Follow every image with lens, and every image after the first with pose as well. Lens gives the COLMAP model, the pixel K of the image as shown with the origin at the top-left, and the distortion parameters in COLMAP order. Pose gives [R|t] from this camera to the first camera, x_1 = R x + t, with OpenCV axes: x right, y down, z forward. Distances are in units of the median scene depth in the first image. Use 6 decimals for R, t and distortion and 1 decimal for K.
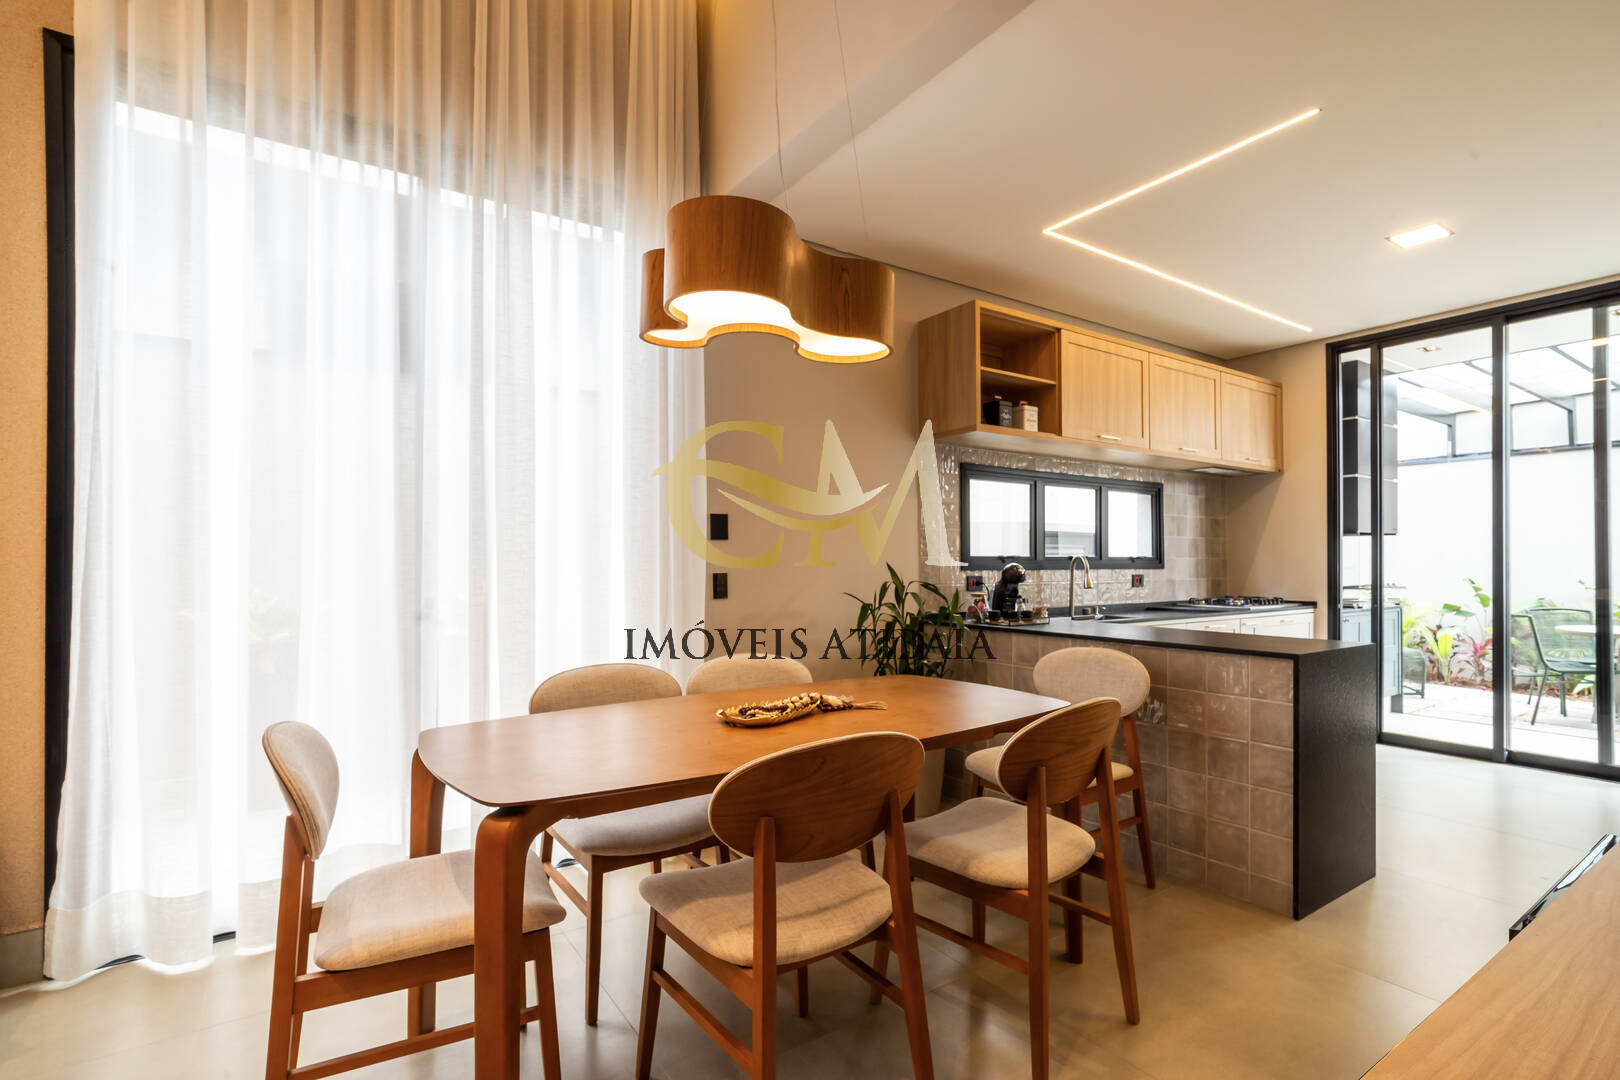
lens RADIAL K [[771.0, 0, 811.1], [0, 771.0, 563.3], [0, 0, 1]] dist [-0.010951, 0.001426]
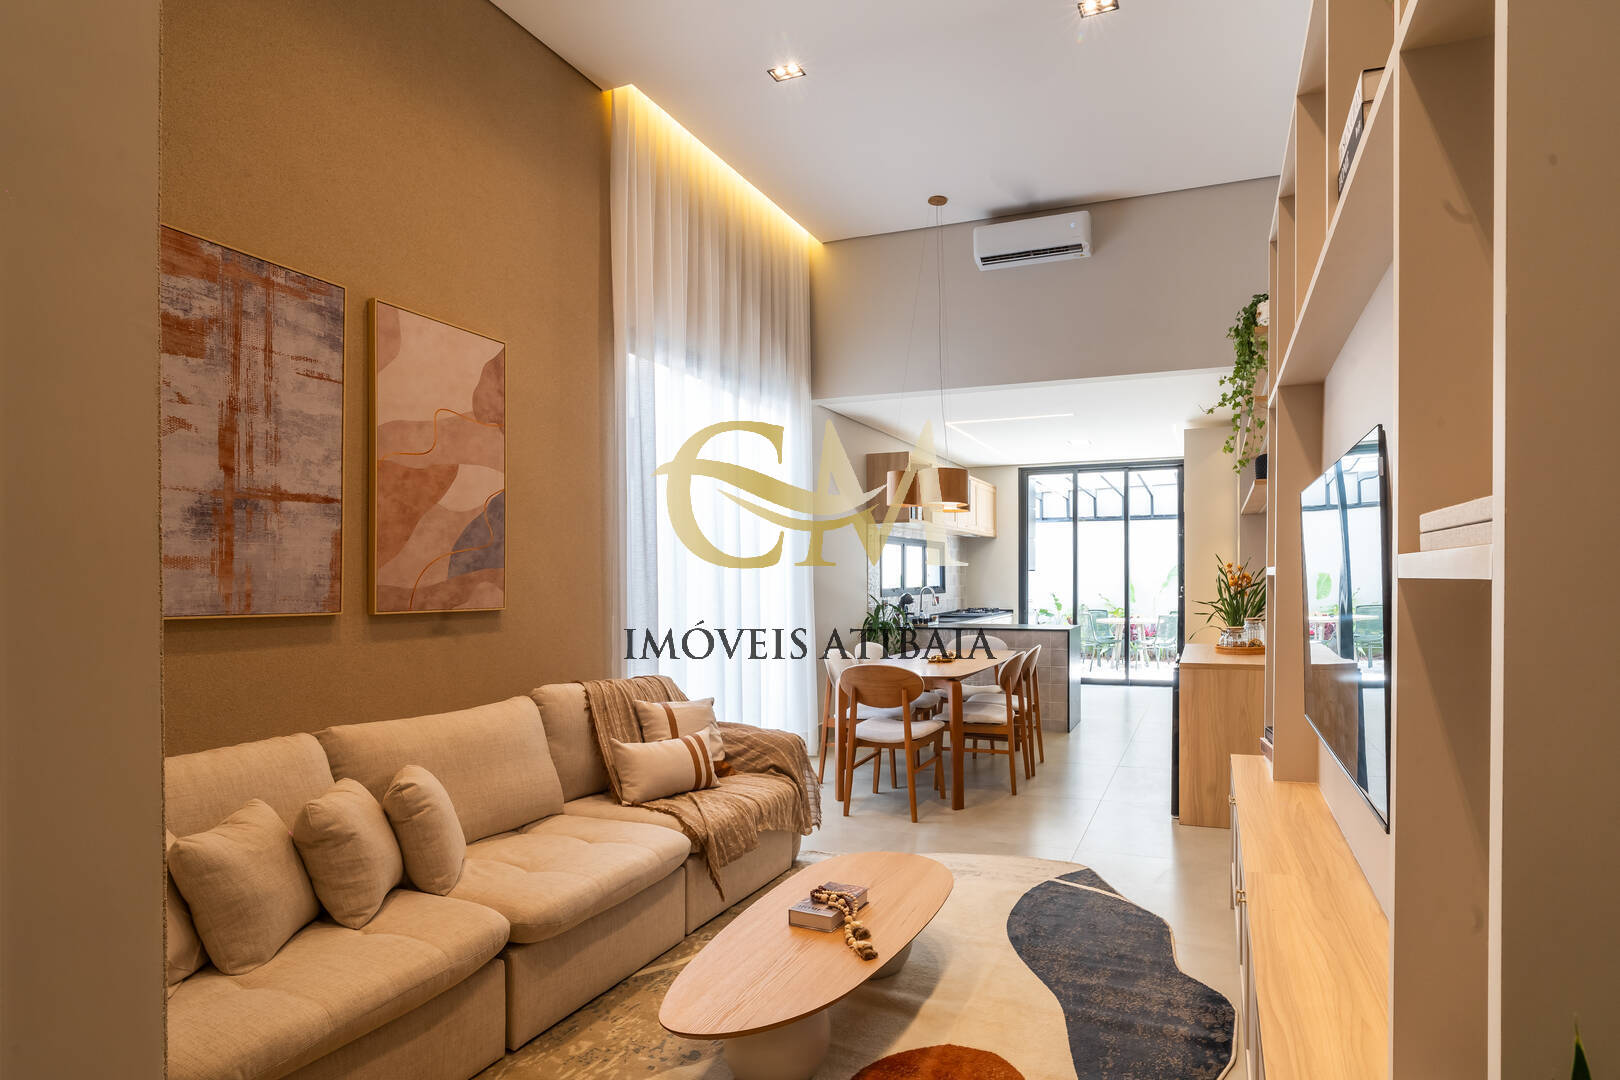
lens RADIAL K [[829.5, 0, 937.6], [0, 829.5, 595.2], [0, 0, 1]] dist [-0.021207, 0.006243]
pose [[0.796086, -0.018164, 0.604911, -0.802367], [0.005489, 0.999725, 0.022795, -0.035089], [-0.605159, -0.014826, 0.795967, -0.541268]]
